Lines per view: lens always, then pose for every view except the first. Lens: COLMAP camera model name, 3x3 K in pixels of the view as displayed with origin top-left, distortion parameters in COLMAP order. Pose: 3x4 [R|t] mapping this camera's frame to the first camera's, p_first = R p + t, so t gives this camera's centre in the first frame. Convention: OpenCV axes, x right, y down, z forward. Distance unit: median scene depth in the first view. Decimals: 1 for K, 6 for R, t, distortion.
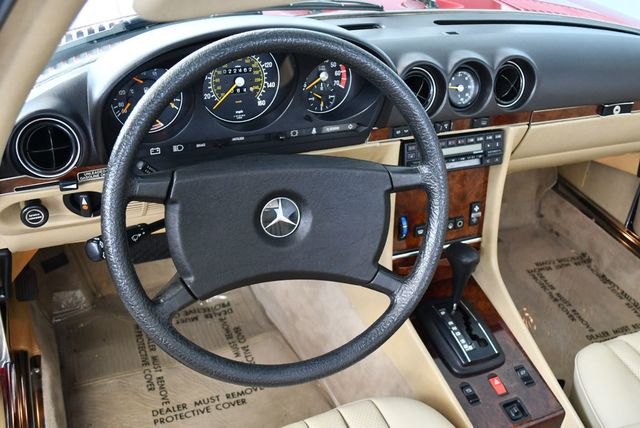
lens RADIAL K [[655.4, 0, 320.3], [0, 655.4, 212.7], [0, 0, 1]] dist [-0.090224, 0.000000]
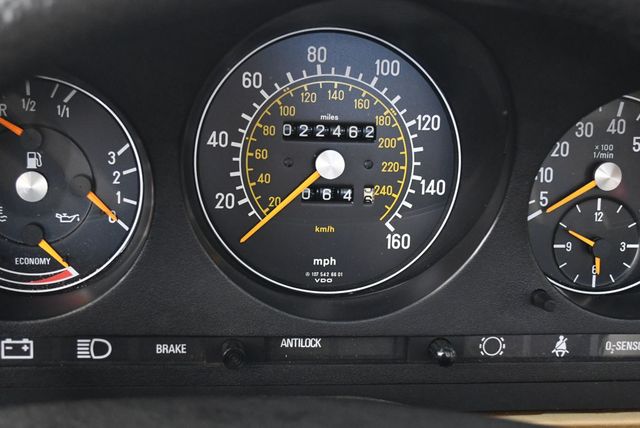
lens RADIAL K [[1039.2, 0, 321.9], [0, 1039.2, 212.7], [0, 0, 1]] dist [-0.019538, 0.000000]
pose [[0.957004, 0.062717, -0.283213, 0.016814], [-0.139382, 0.955672, -0.259352, -0.045900], [0.254393, 0.287676, 0.923324, 0.528219]]
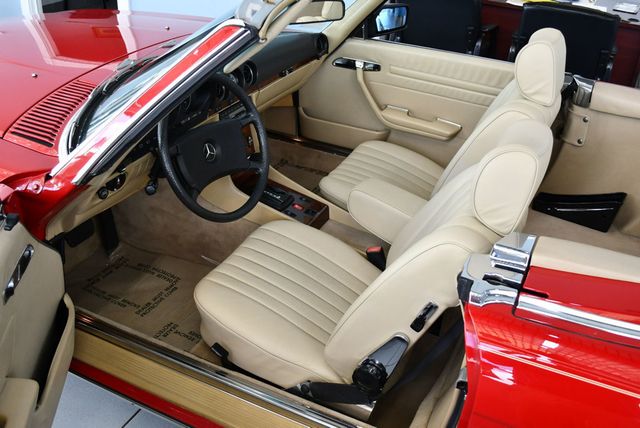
lens RADIAL K [[655.4, 0, 319.8], [0, 655.4, 214.0], [0, 0, 1]] dist [-0.090224, 0.000000]
pose [[0.760579, -0.373145, 0.531303, -0.936219], [0.379450, 0.919507, 0.102593, 0.103260], [-0.526819, 0.123573, 0.840947, -0.963177]]
